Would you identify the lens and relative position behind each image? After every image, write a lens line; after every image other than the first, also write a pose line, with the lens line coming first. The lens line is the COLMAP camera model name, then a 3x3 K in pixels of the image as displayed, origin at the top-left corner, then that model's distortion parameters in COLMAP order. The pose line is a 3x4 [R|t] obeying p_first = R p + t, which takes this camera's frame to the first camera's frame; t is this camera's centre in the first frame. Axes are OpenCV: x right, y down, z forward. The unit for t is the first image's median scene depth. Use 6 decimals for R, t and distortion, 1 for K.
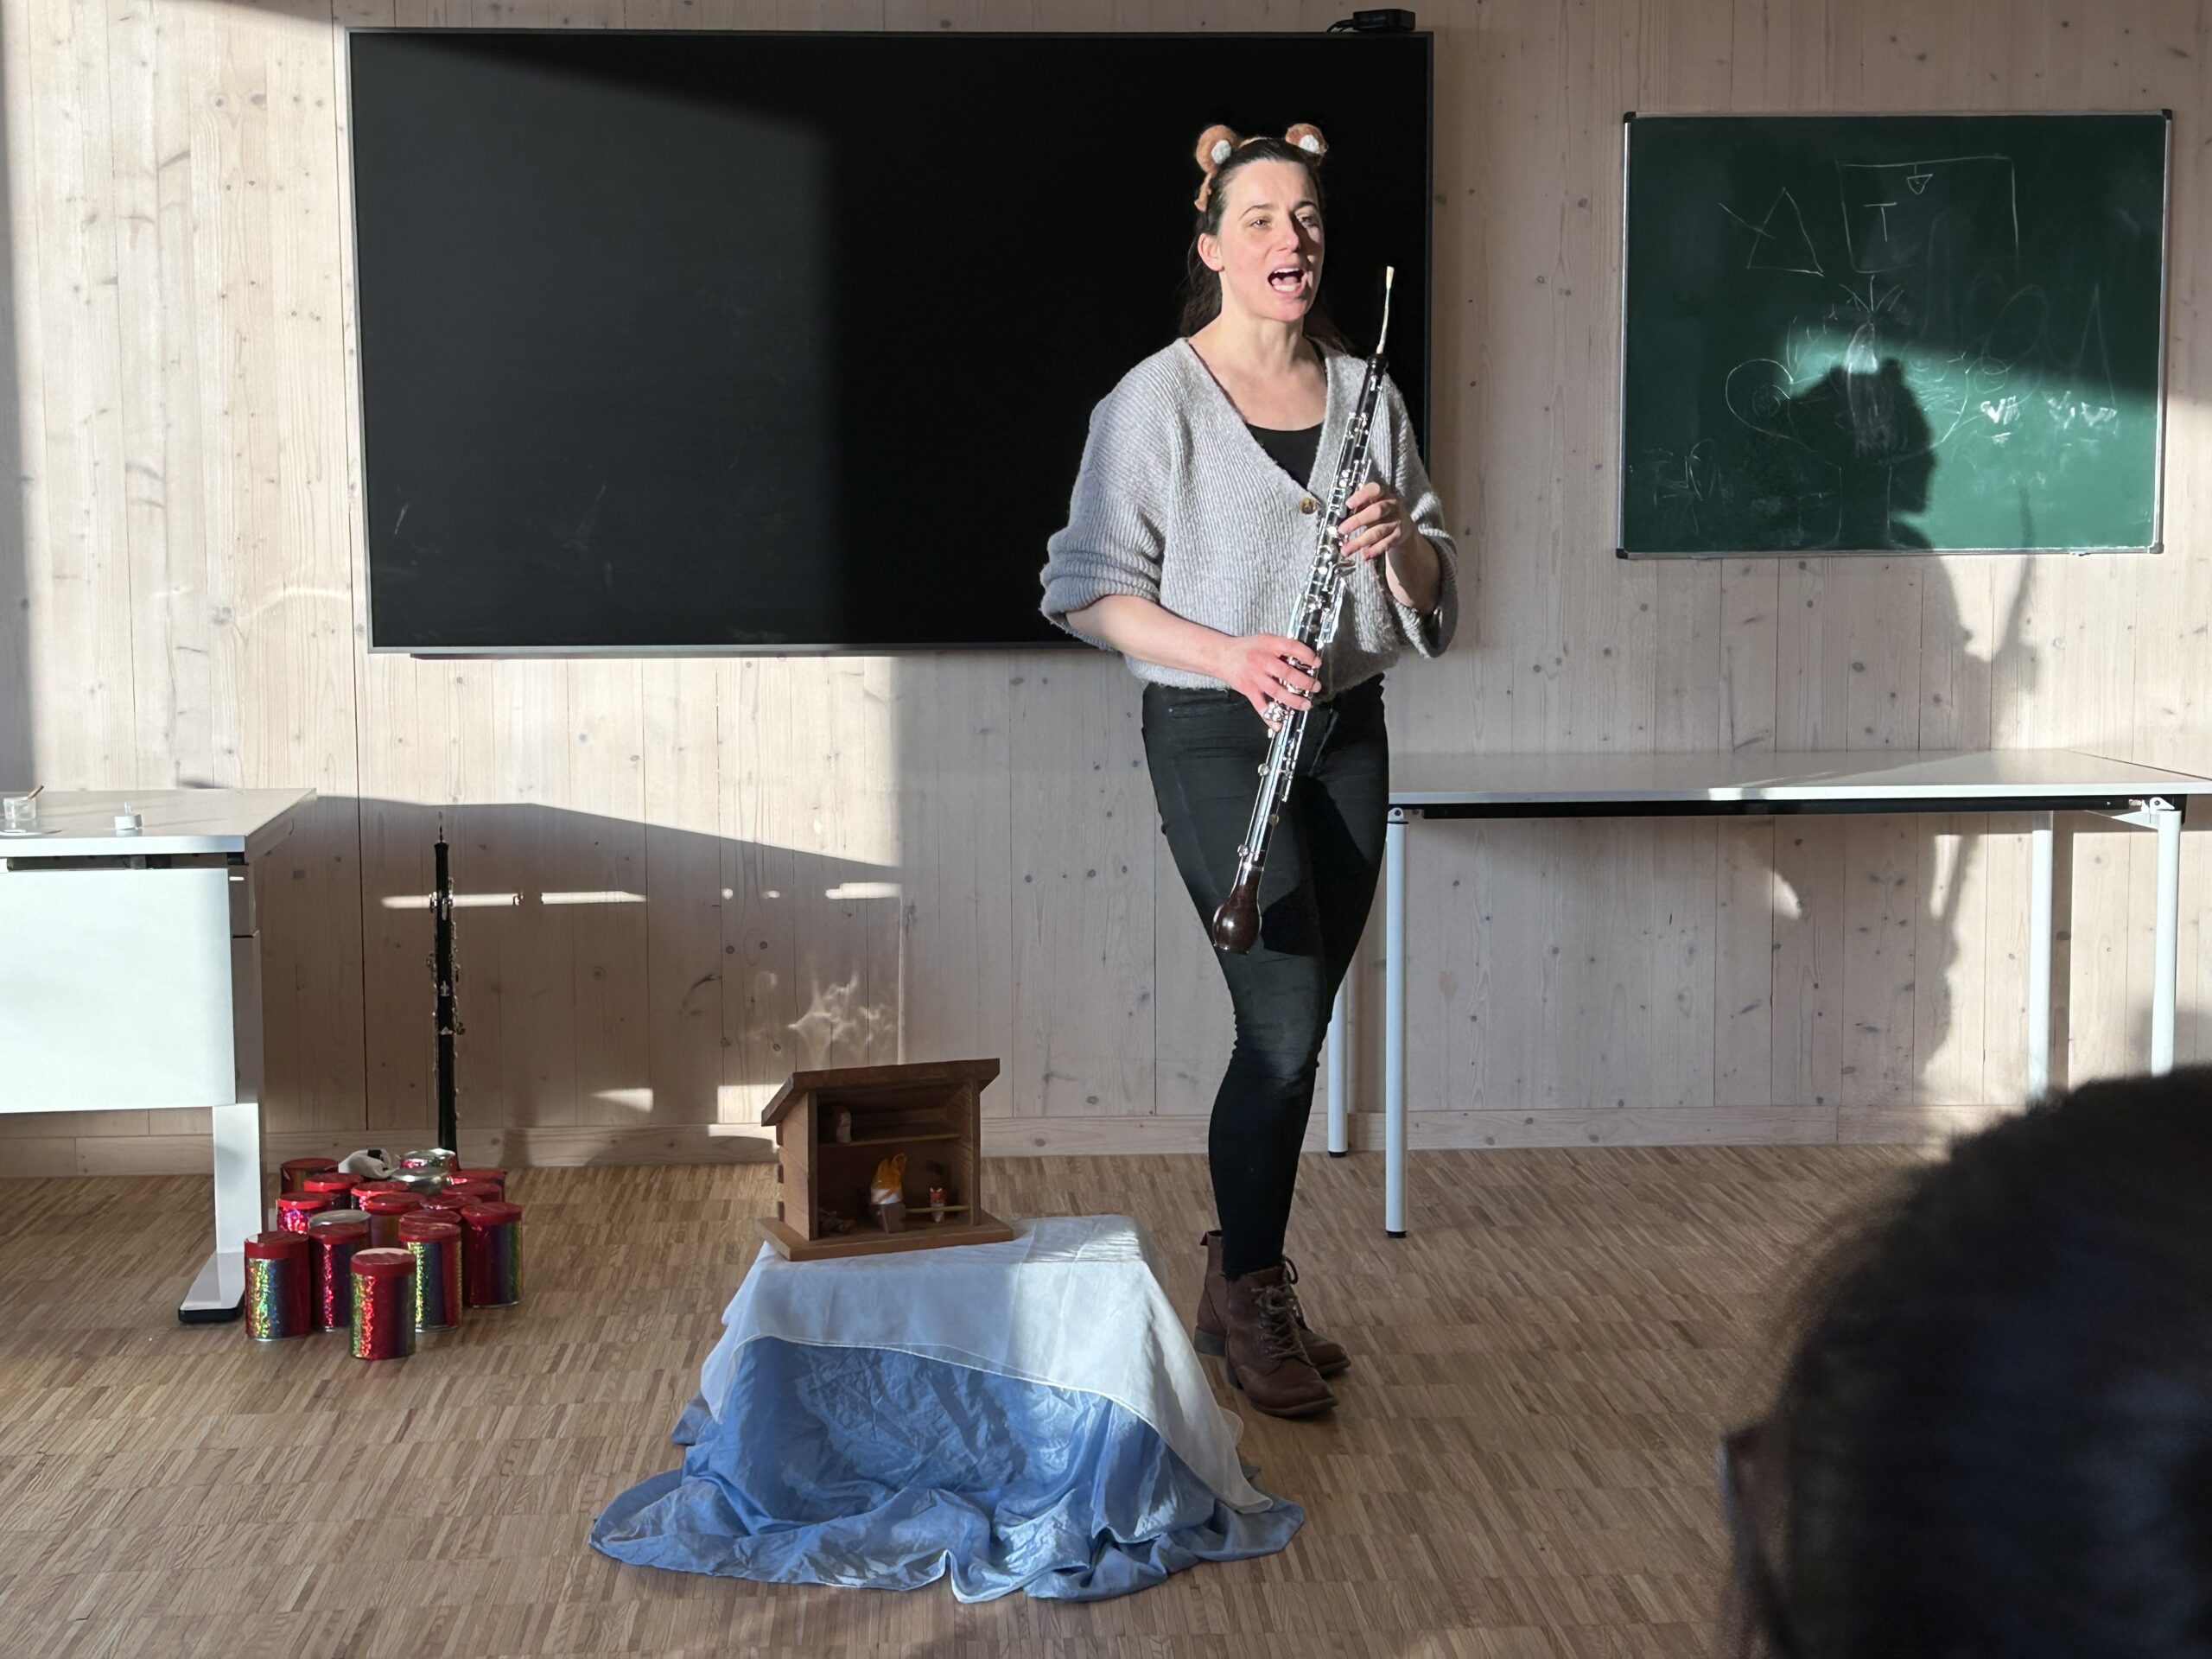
lens RADIAL K [[3366.0, 0, 1106.0], [0, 3366.0, 829.5], [0, 0, 1]] dist [0.250861, -0.884617]
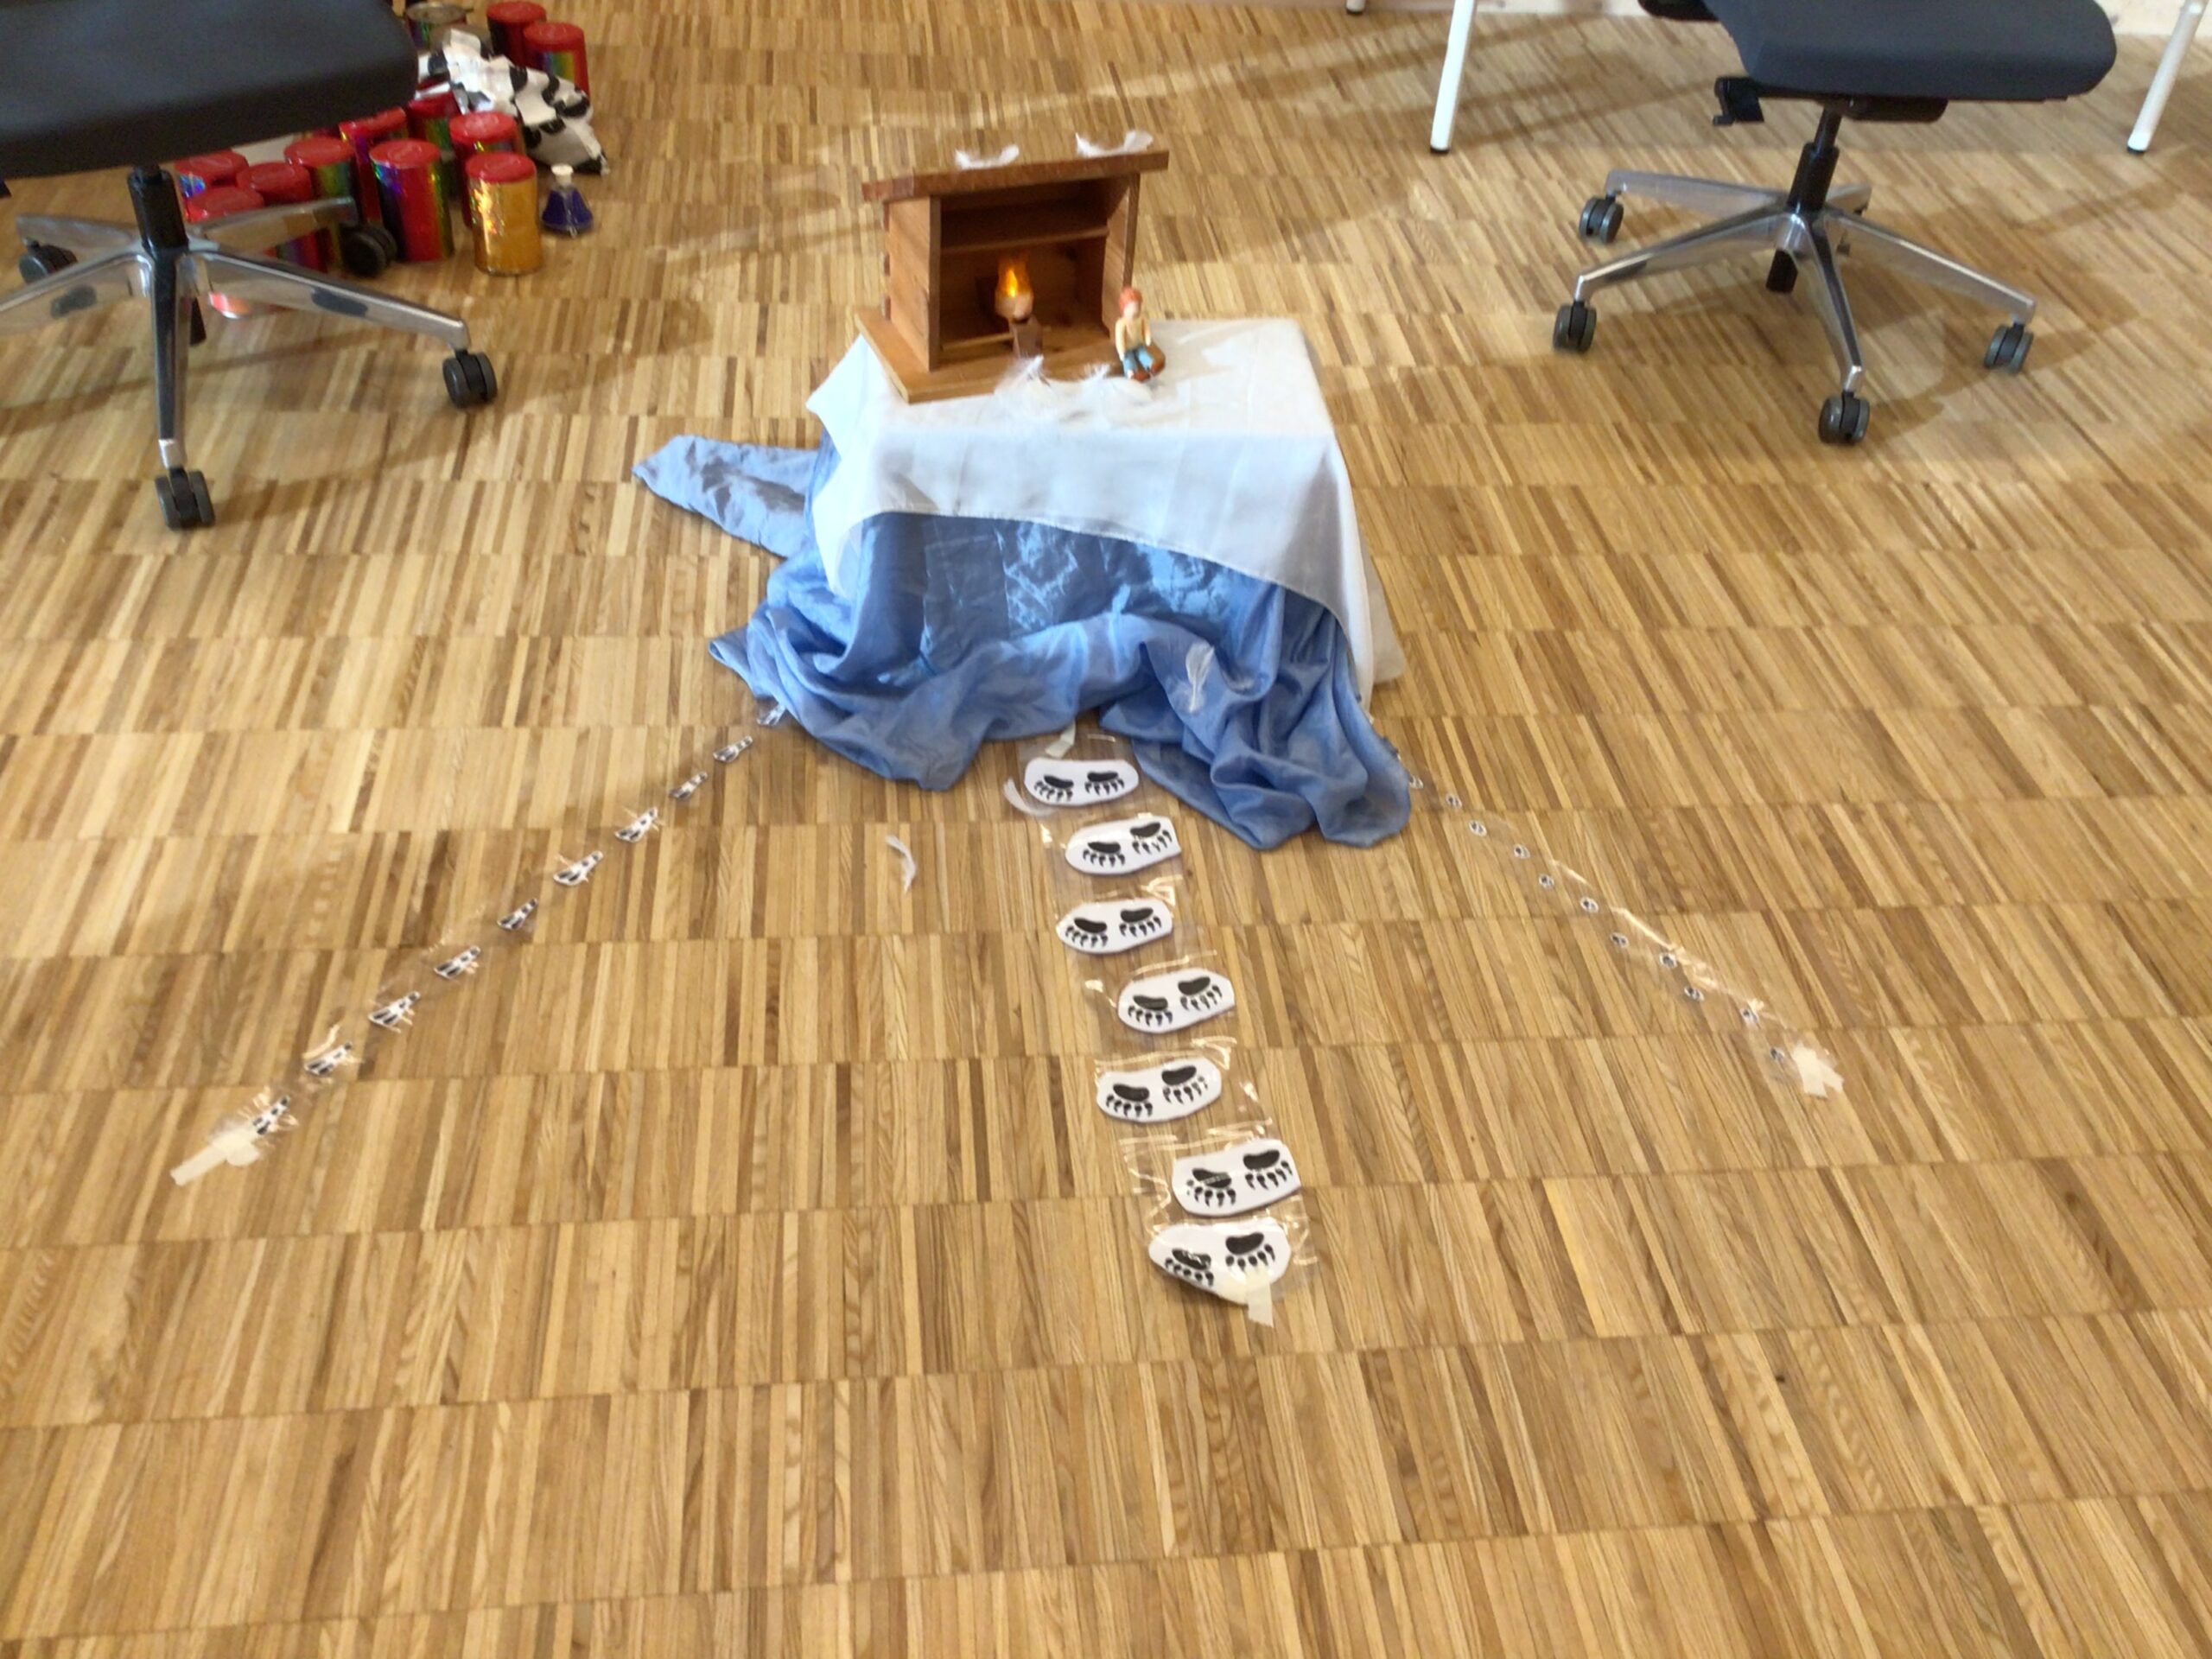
lens RADIAL K [[2018.0, 0, 1107.9], [0, 2018.0, 844.8], [0, 0, 1]] dist [0.130642, -0.238578]
pose [[0.995979, 0.023335, 0.086490, -0.082720], [-0.068608, 0.819496, 0.568964, -0.069343], [-0.057601, -0.572610, 0.817802, 0.510605]]
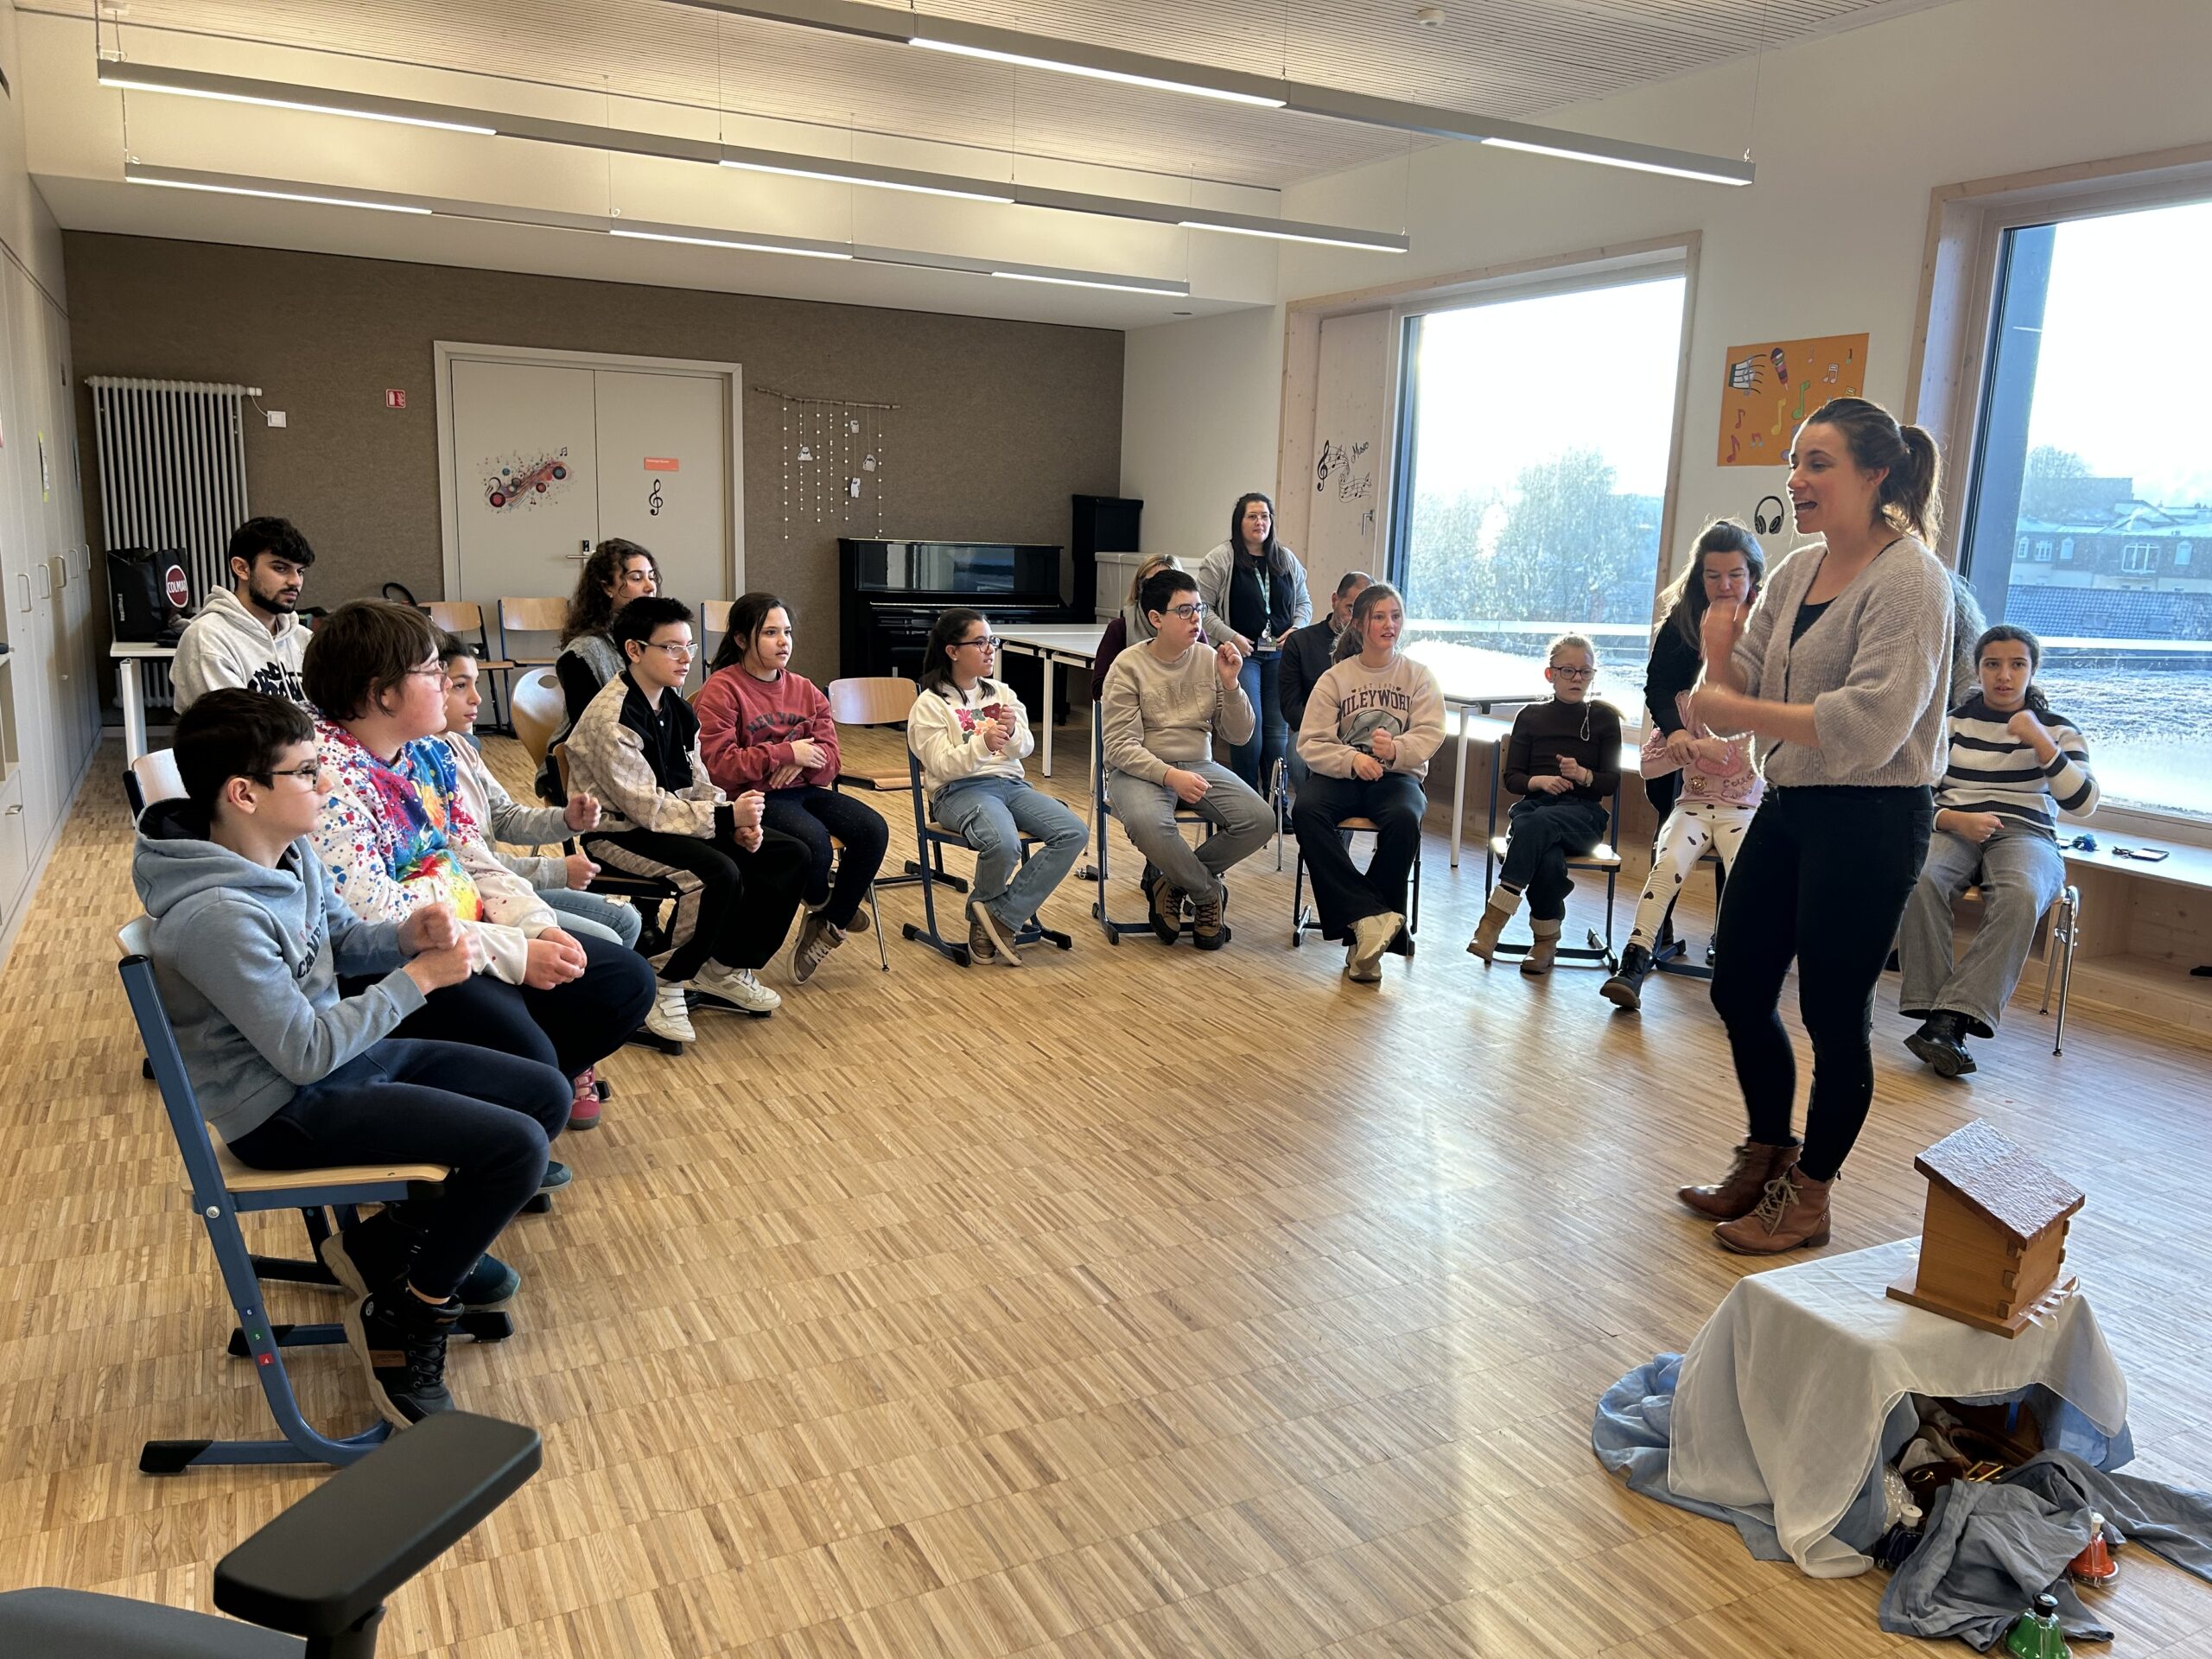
lens RADIAL K [[1683.2, 0, 1106.0], [0, 1683.2, 829.5], [0, 0, 1]] dist [-0.001299, -0.000324]
pose [[-0.913564, 0.049982, -0.403613, 0.468209], [-0.063211, 0.962909, 0.262317, -0.181780], [0.401754, 0.265156, -0.876519, 1.371205]]
